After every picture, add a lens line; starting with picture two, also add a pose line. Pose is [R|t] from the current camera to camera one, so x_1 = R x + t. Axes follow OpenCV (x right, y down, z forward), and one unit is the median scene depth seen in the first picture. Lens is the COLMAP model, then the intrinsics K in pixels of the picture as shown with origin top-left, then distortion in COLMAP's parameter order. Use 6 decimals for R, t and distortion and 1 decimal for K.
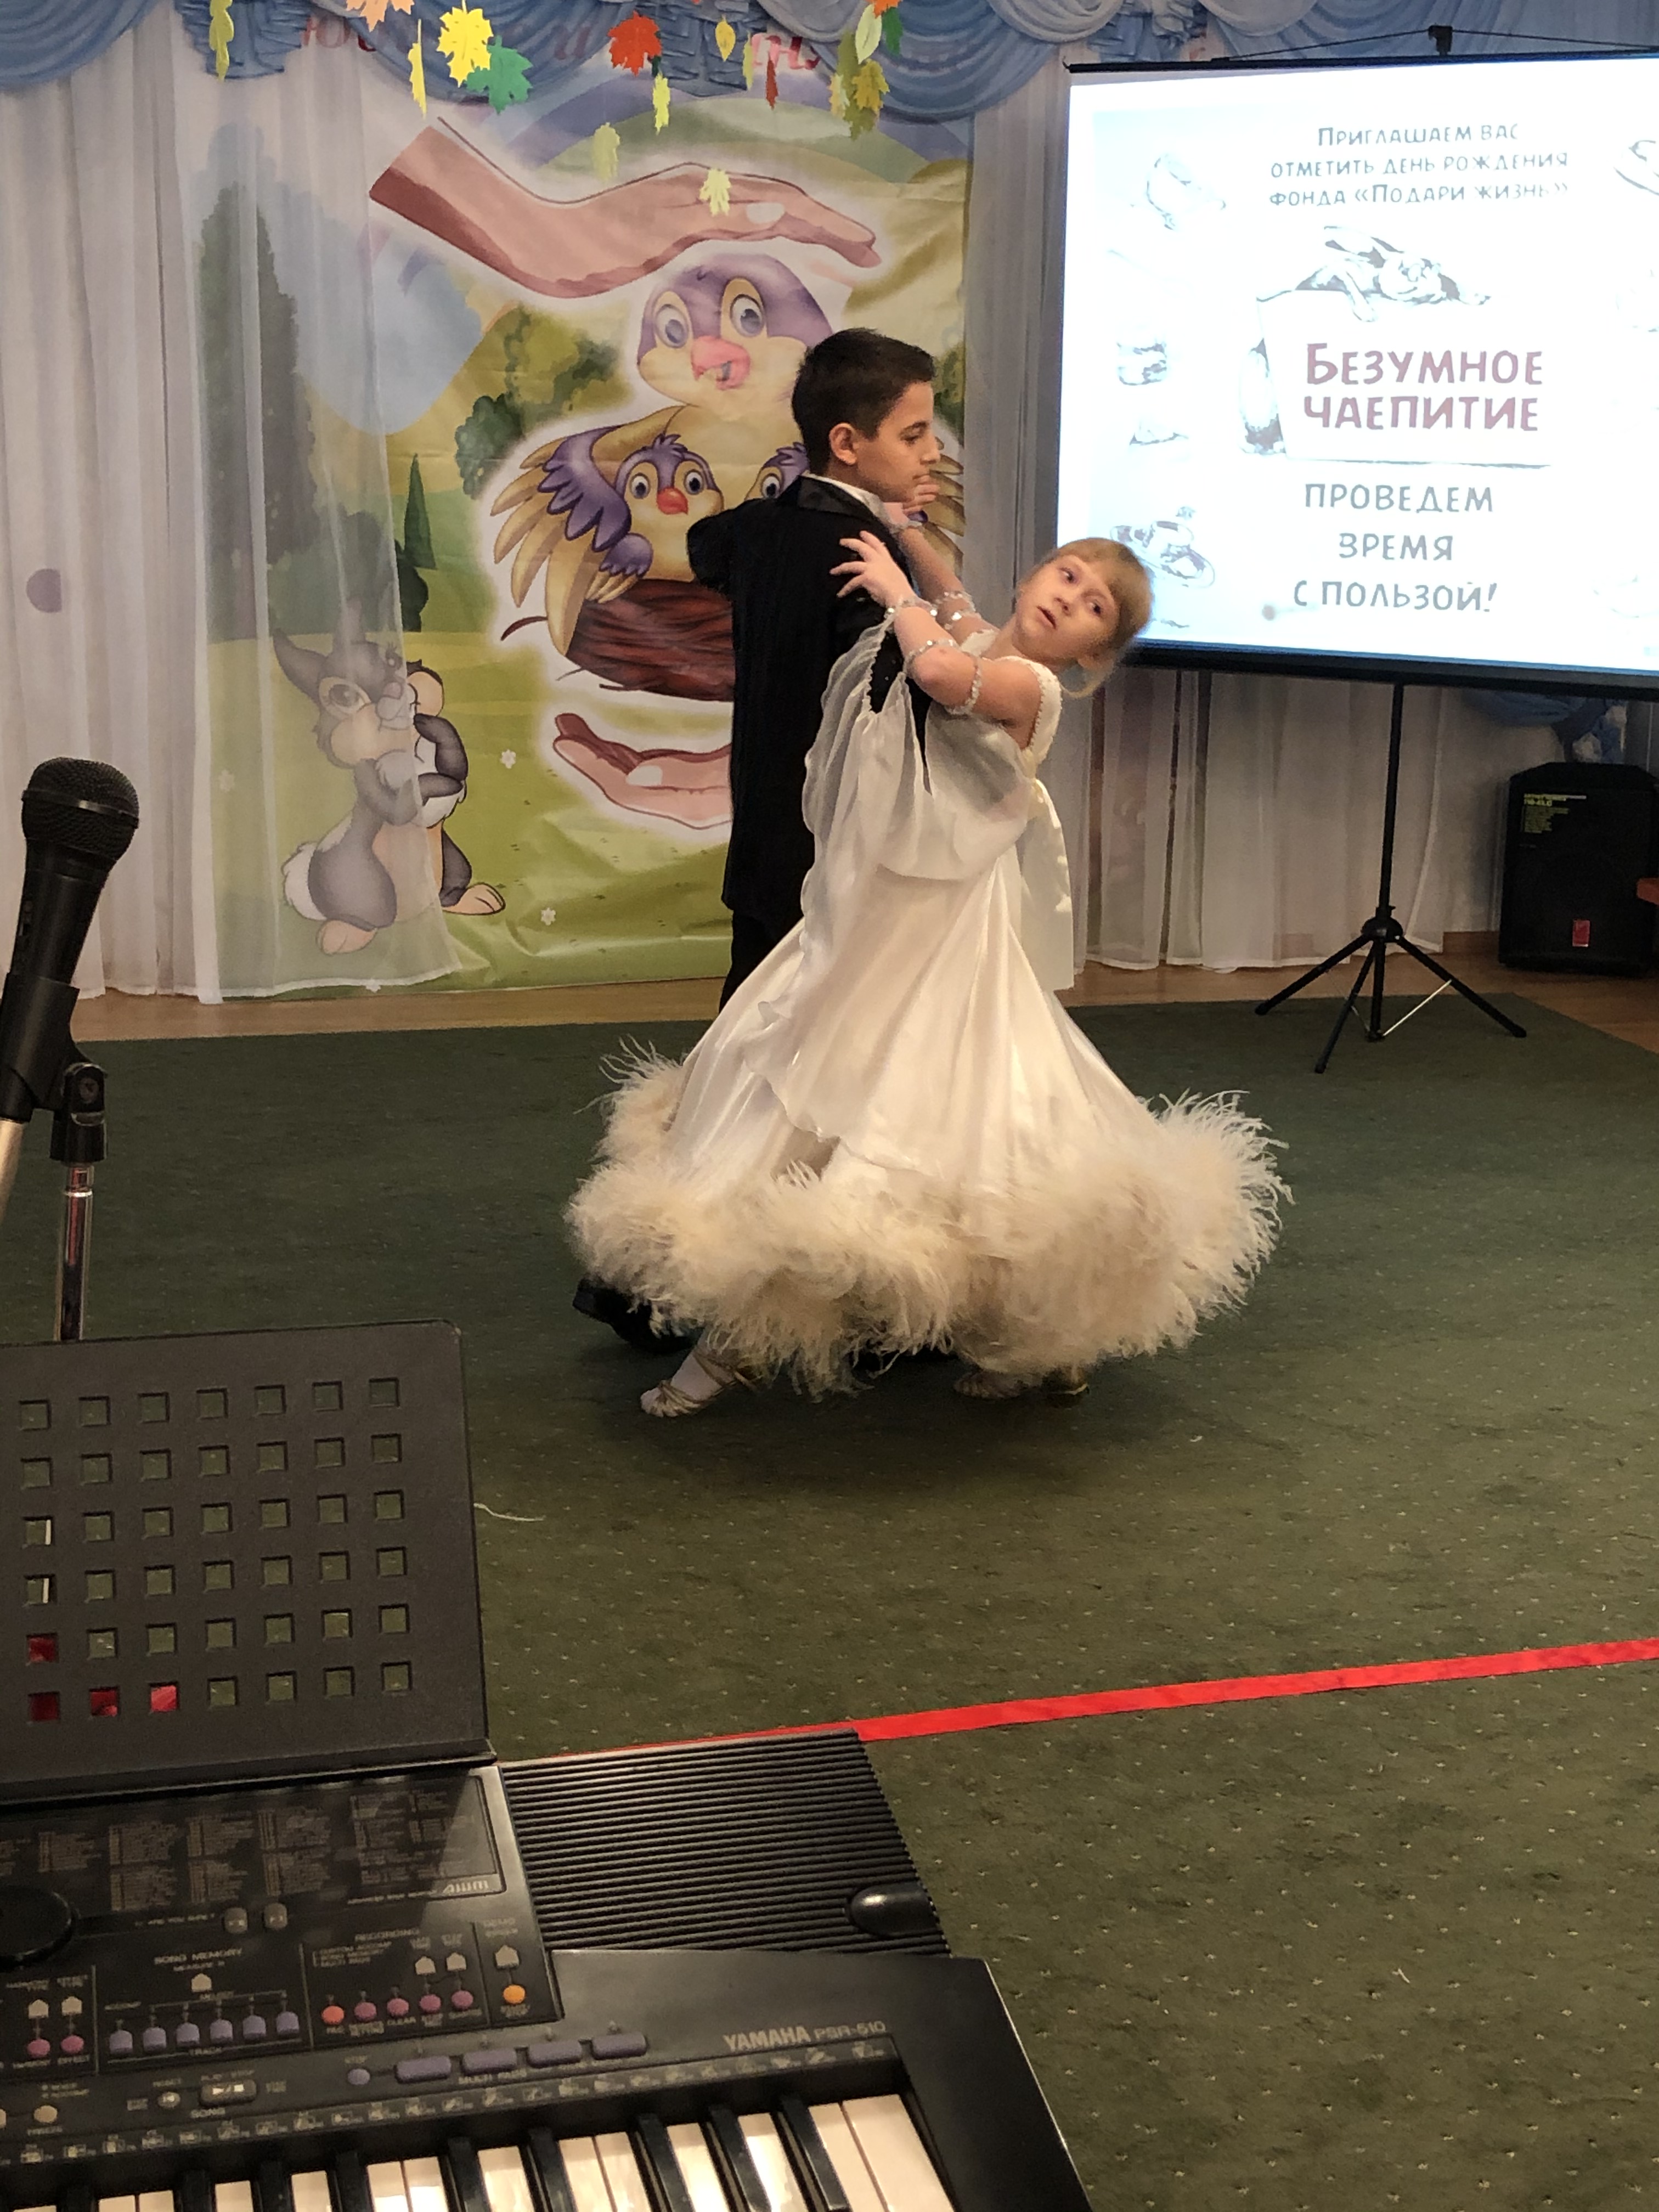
lens RADIAL K [[2991.4, 0, 840.7], [0, 2991.4, 1105.0], [0, 0, 1]] dist [0.161701, -0.600255]
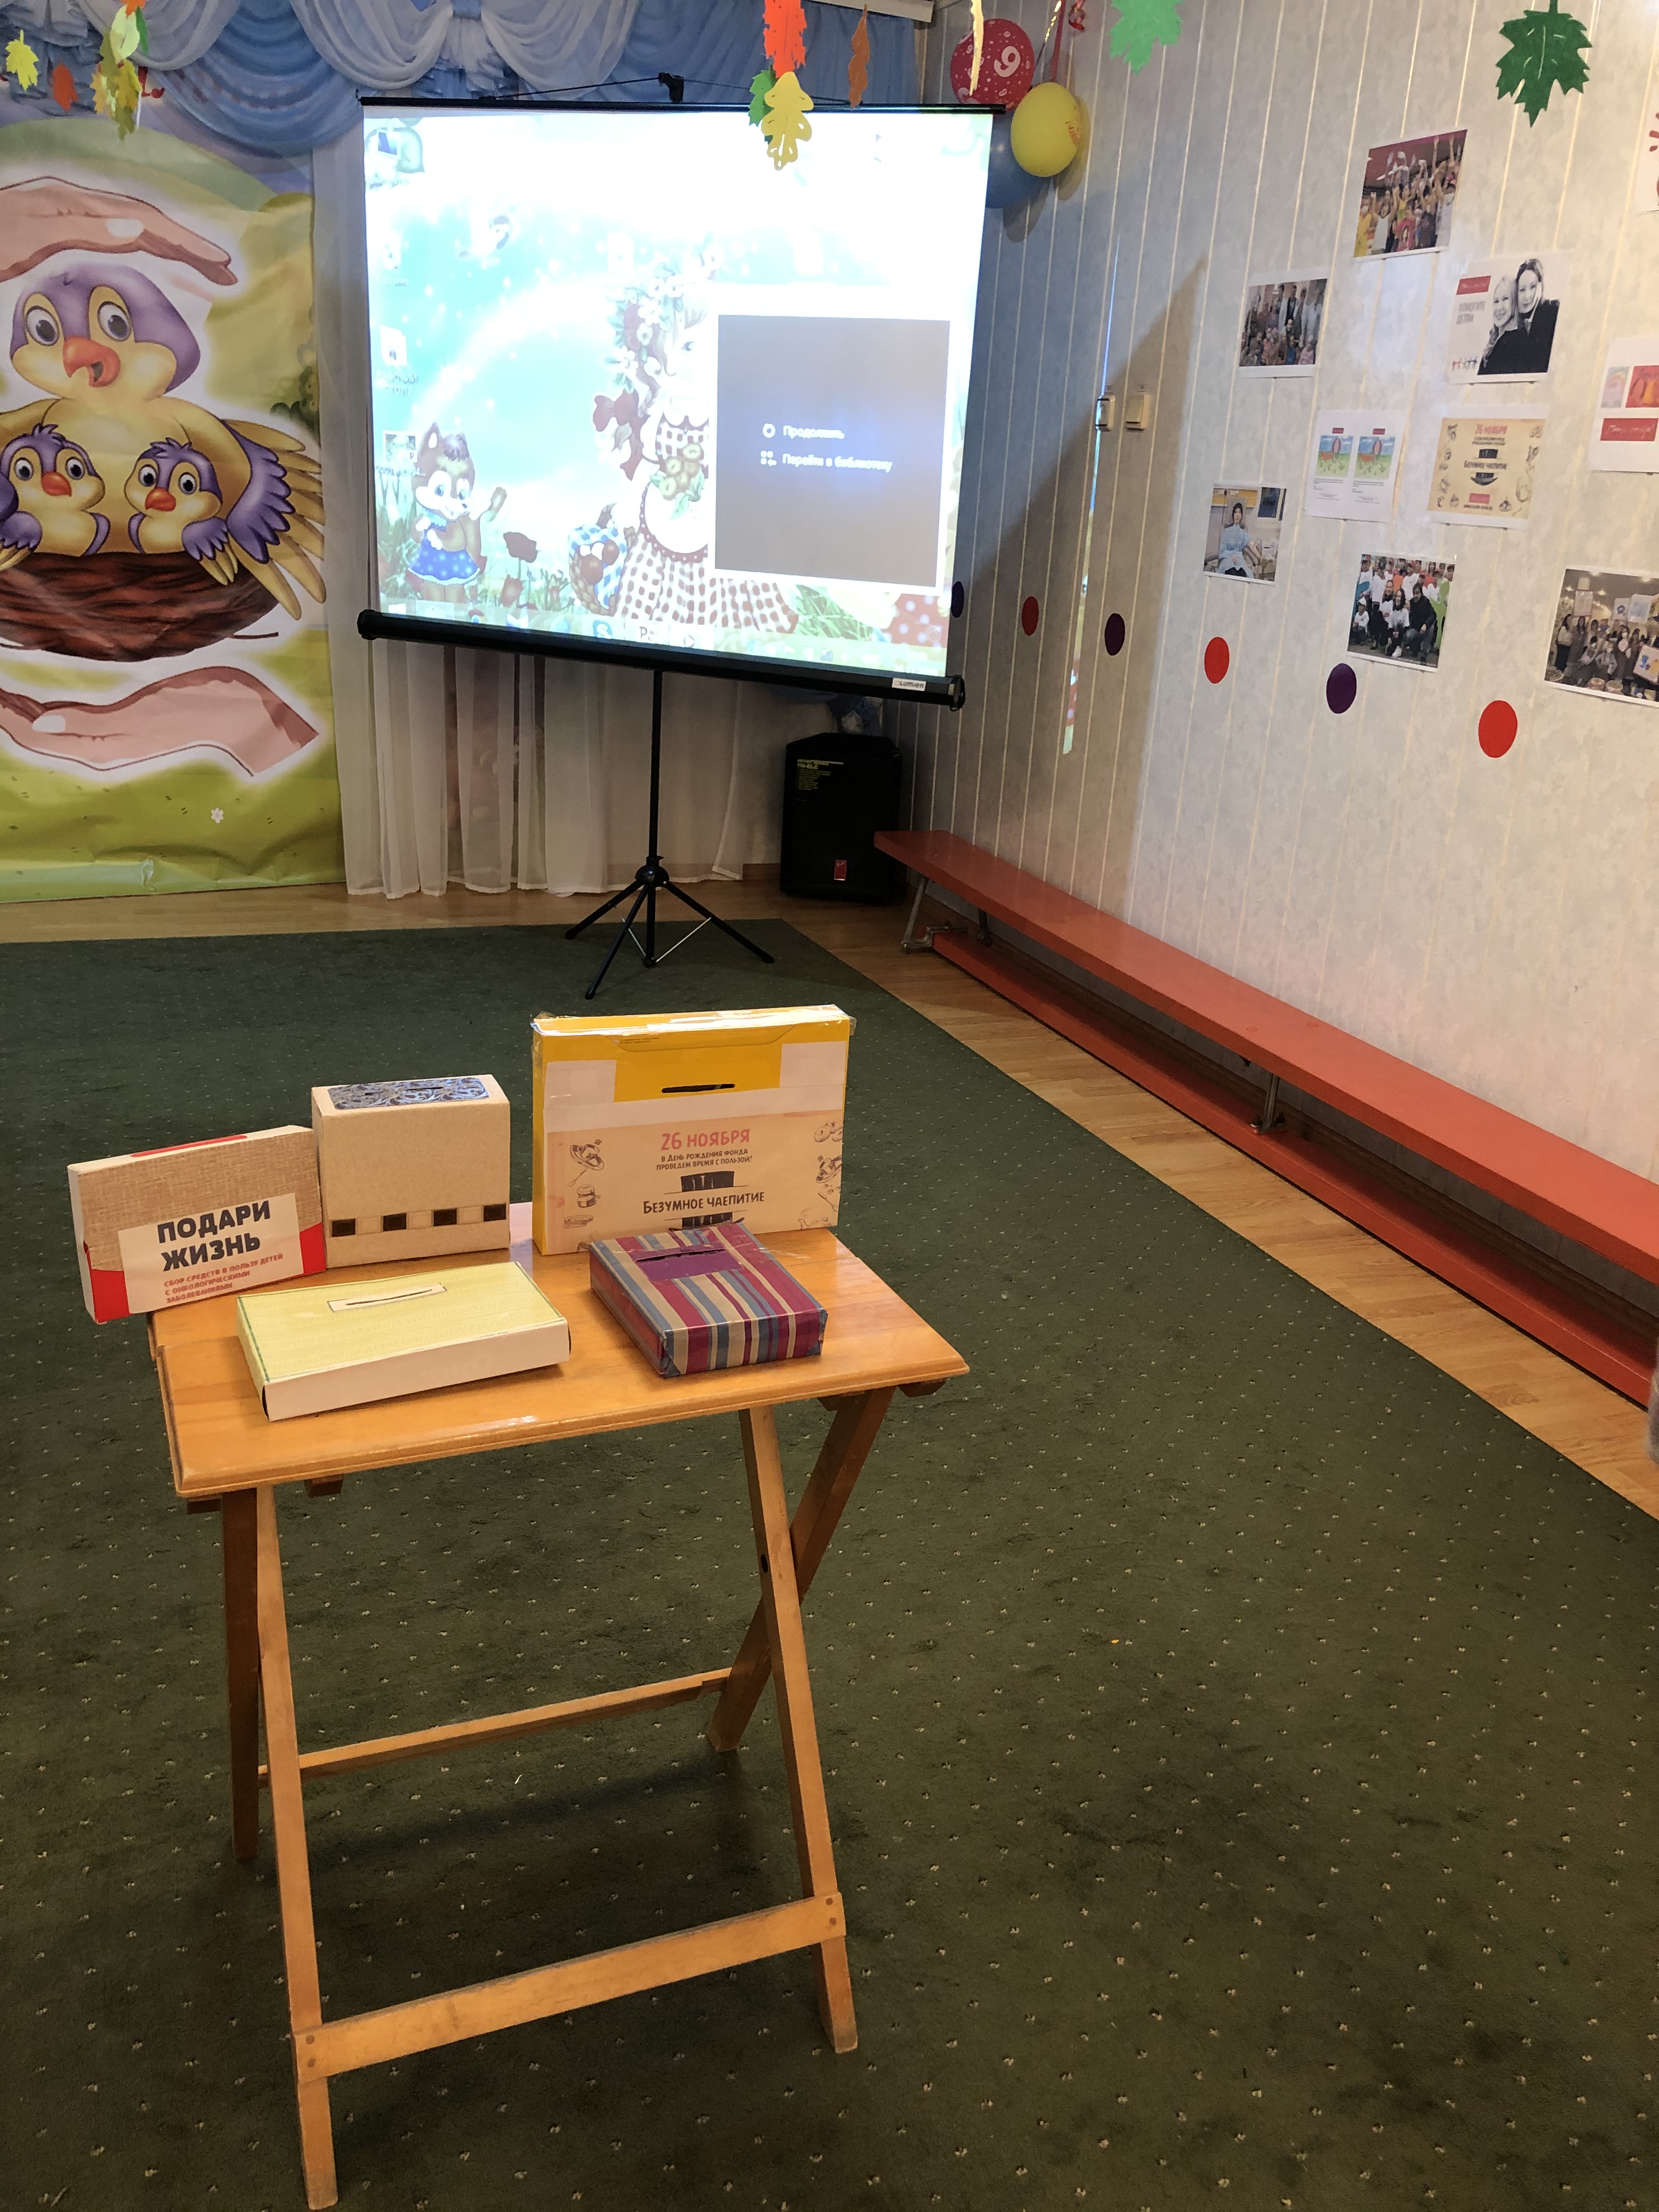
lens RADIAL K [[1781.5, 0, 829.5], [0, 1781.5, 1106.0], [0, 0, 1]] dist [0.015528, -0.005978]
pose [[0.989769, -0.003145, 0.142644, 0.144554], [-0.013242, 0.993417, 0.113790, -0.047068], [-0.142063, -0.114514, 0.983211, 0.263568]]
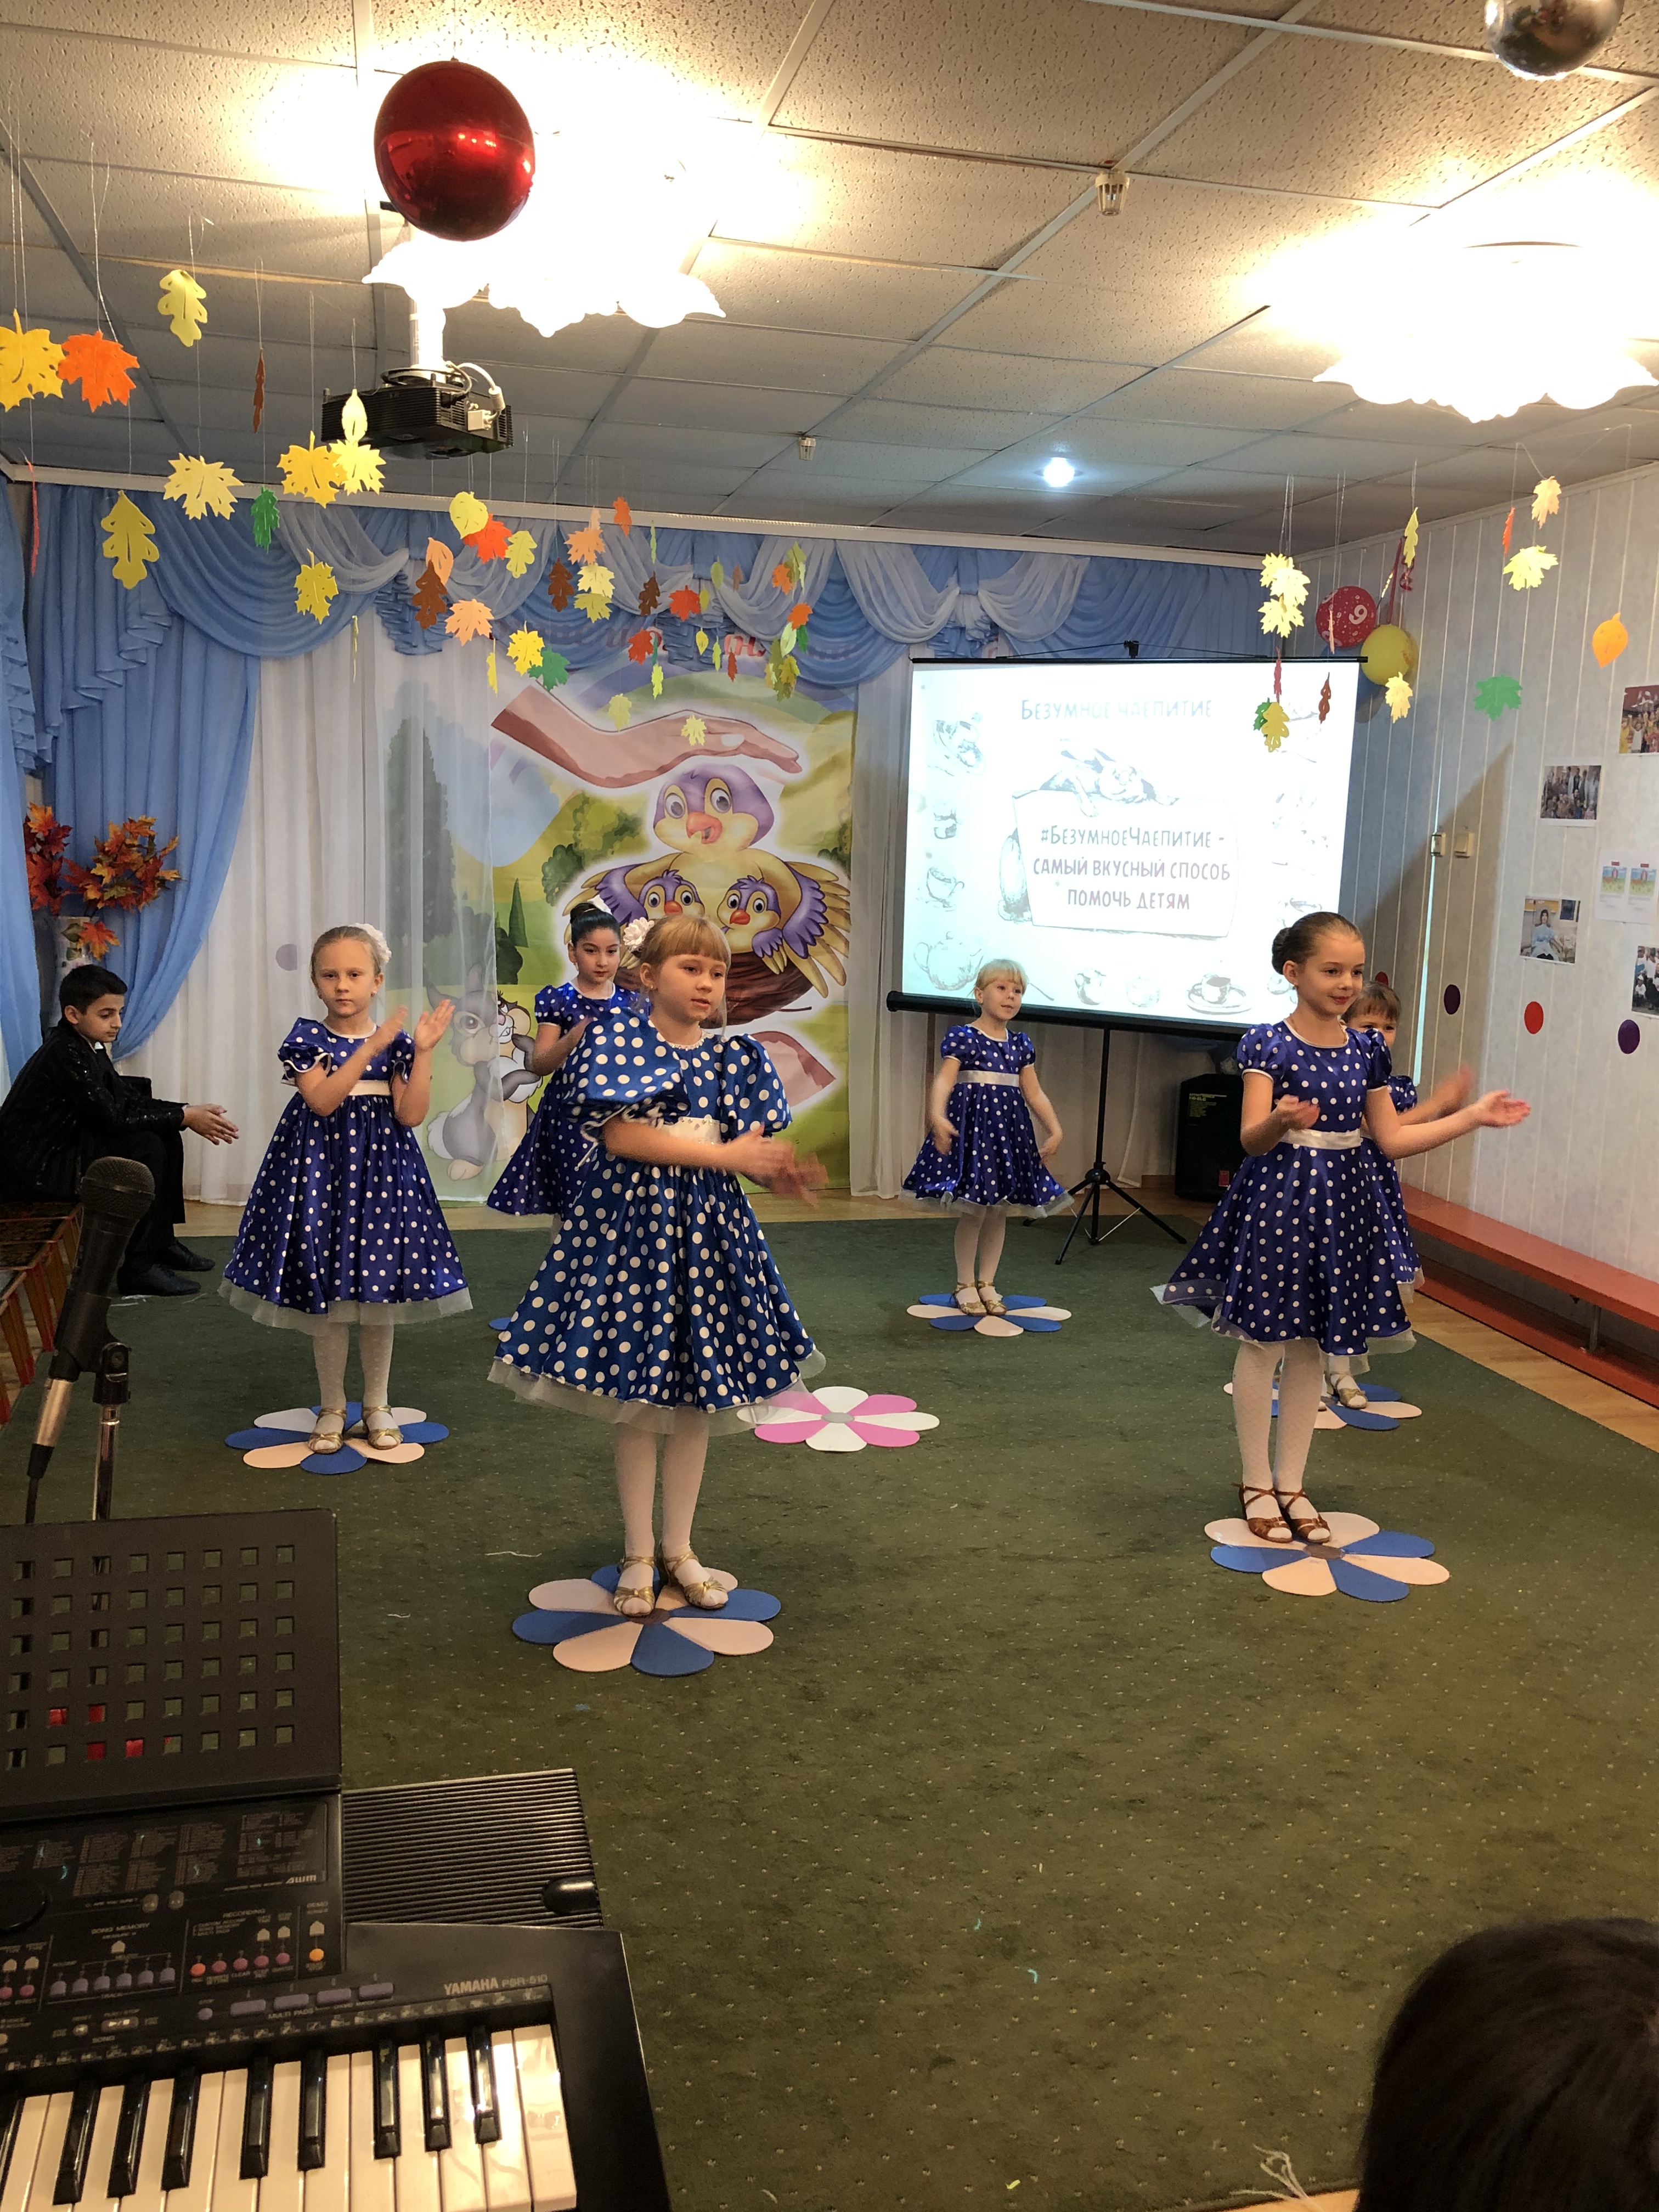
lens RADIAL K [[1857.3, 0, 848.1], [0, 1857.3, 1113.3], [0, 0, 1]] dist [0.013231, 0.002268]
pose [[0.999777, 0.015824, 0.013972, 0.028518], [-0.014731, 0.997062, -0.075164, -0.014977], [-0.015121, 0.074941, 0.997073, -0.004182]]
